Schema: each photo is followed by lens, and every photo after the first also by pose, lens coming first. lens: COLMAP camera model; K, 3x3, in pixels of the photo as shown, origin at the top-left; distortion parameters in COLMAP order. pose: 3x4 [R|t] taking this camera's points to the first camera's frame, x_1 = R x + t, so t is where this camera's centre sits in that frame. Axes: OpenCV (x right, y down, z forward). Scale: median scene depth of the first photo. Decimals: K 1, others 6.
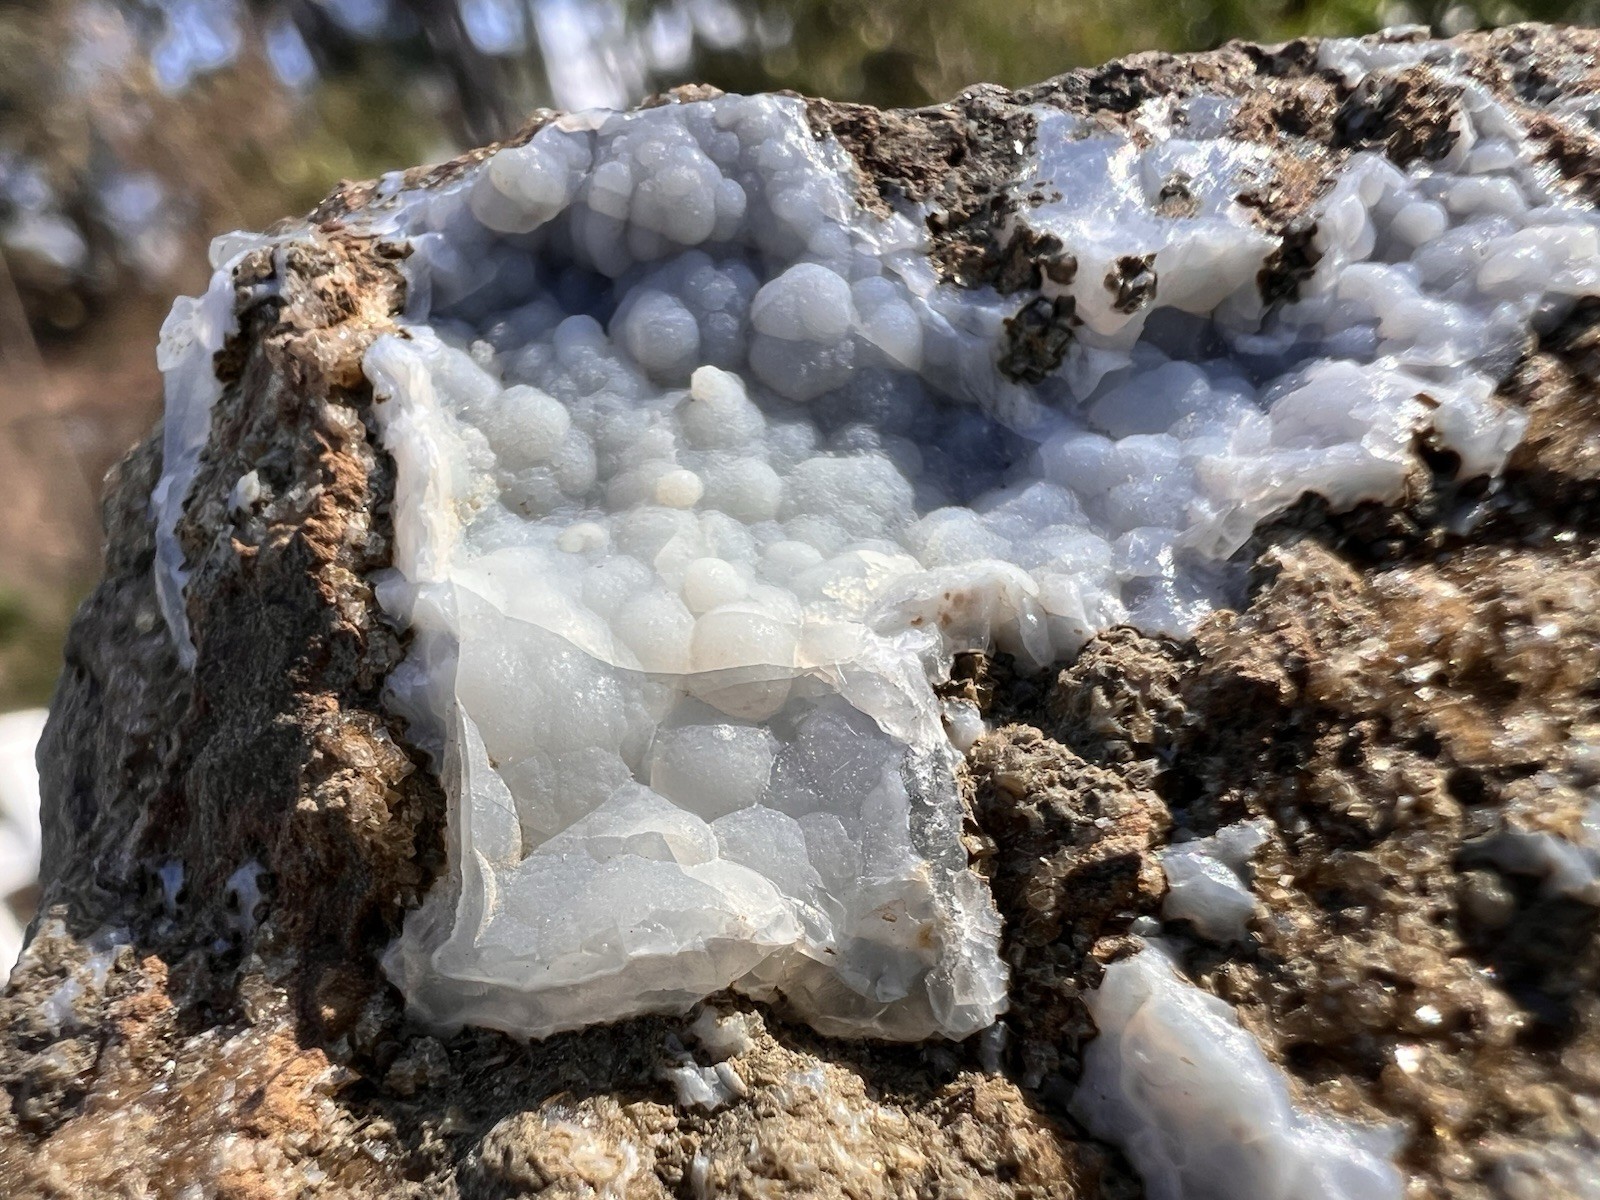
lens RADIAL K [[1268.4, 0, 699.7], [0, 1268.4, 791.6], [0, 0, 1]] dist [-0.023765, -0.004684]
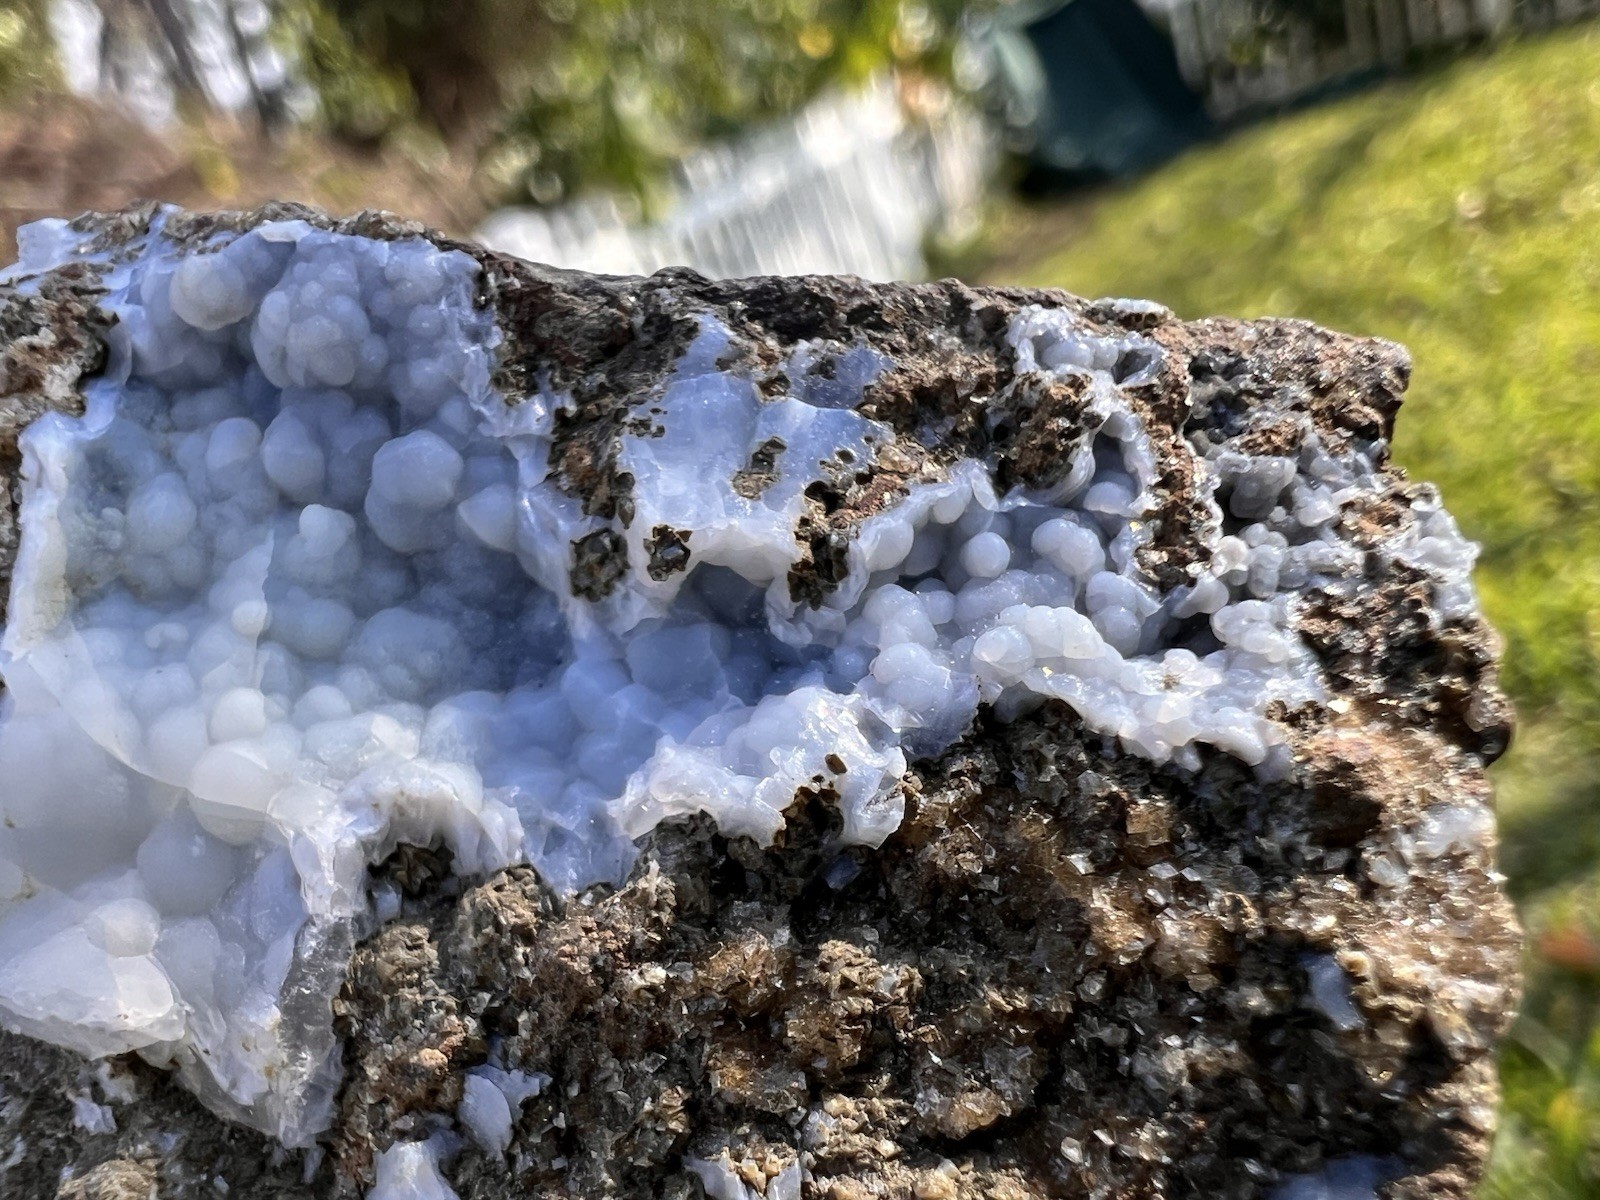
lens RADIAL K [[1246.0, 0, 700.9], [0, 1246.0, 792.4], [0, 0, 1]] dist [0.001161, -0.042569]
pose [[0.947651, 0.298587, -0.113150, 0.544720], [-0.267635, 0.936023, 0.228544, -0.456797], [0.174151, -0.186297, 0.966936, -0.050462]]
